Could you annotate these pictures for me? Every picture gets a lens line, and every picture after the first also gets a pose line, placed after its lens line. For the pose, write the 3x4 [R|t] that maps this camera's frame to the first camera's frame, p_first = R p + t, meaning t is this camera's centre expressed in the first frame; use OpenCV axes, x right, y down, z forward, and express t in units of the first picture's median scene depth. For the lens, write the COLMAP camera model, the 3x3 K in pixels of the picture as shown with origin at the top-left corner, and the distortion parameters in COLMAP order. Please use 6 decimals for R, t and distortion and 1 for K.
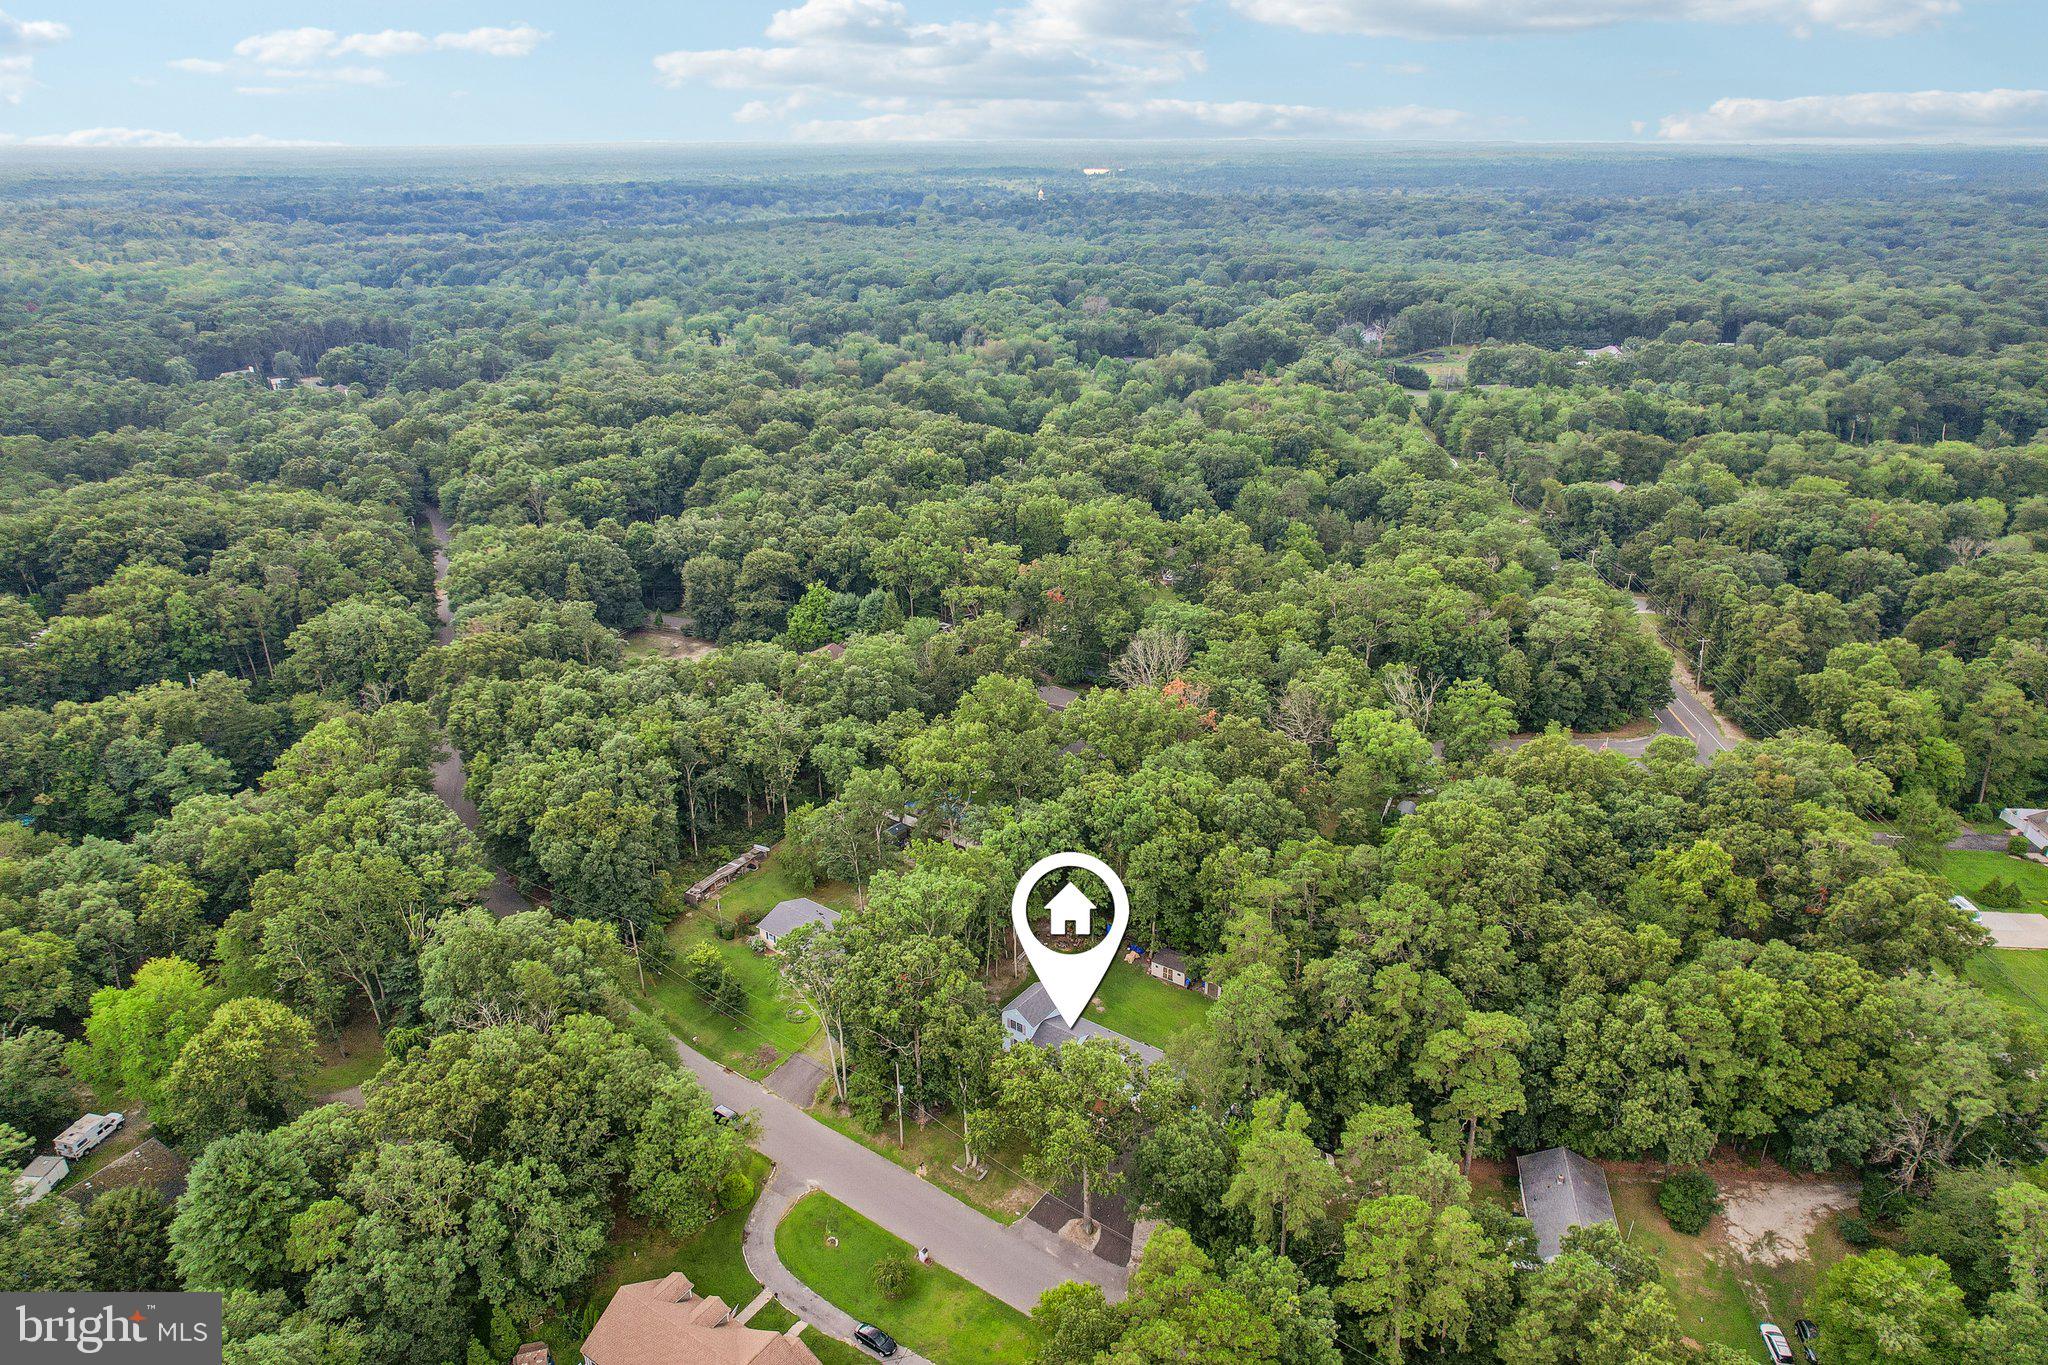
lens RADIAL K [[1329.9, 0, 1022.8], [0, 1329.9, 683.2], [0, 0, 1]] dist [-0.045989, 0.031012]
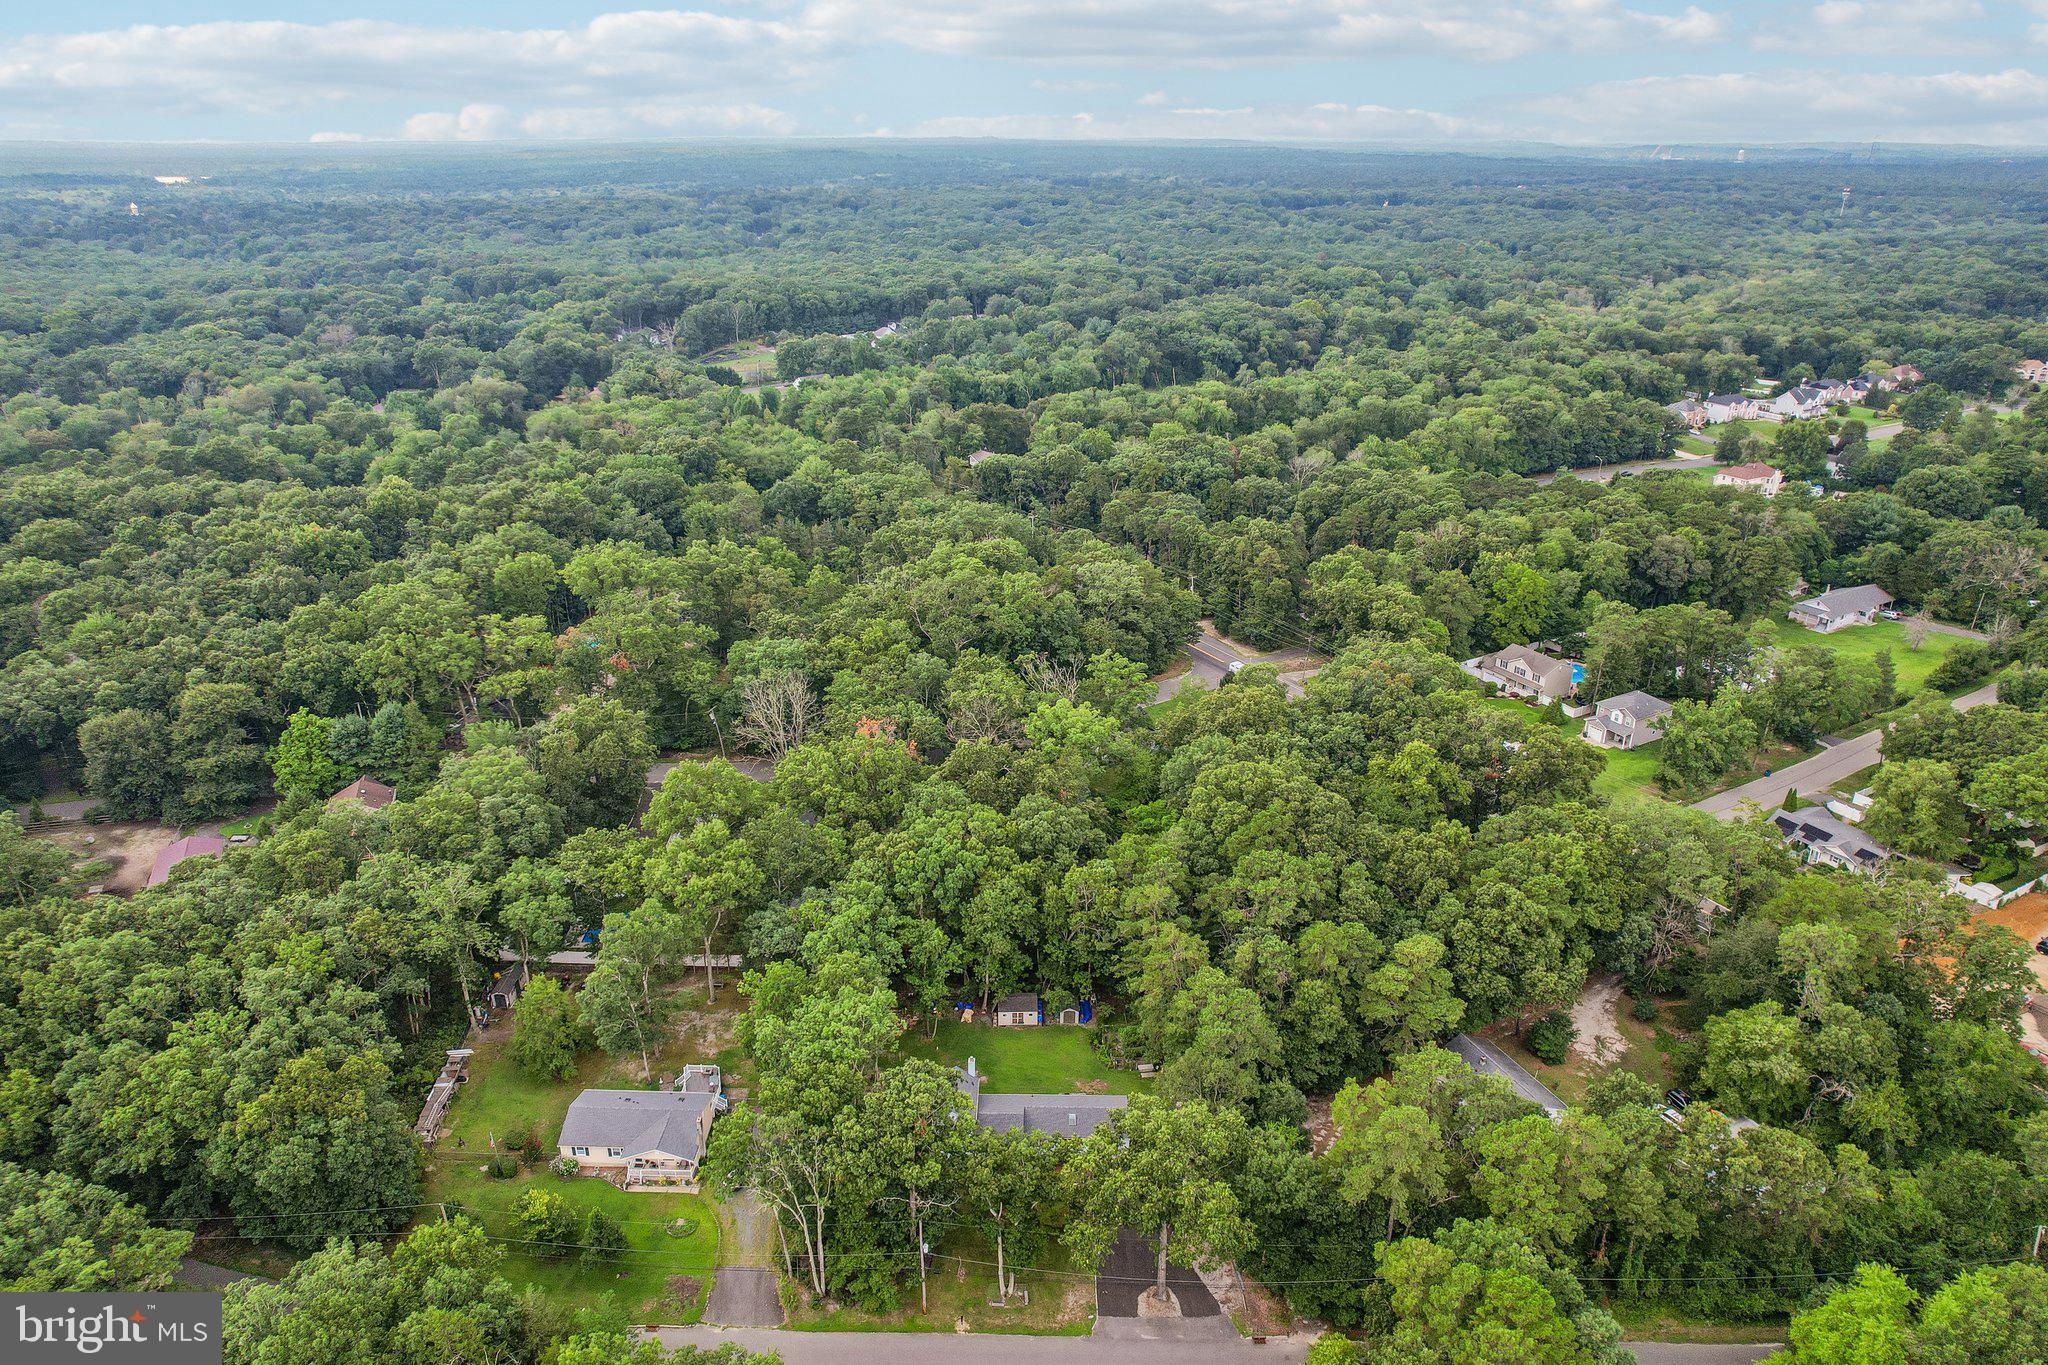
lens RADIAL K [[1329.9, 0, 1031.4], [0, 1329.9, 686.6], [0, 0, 1]] dist [-0.045989, 0.031012]
pose [[0.814760, -0.223726, 0.534895, -0.162092], [0.221644, 0.972668, 0.069218, -0.036278], [-0.535762, 0.062160, 0.842078, 0.085372]]
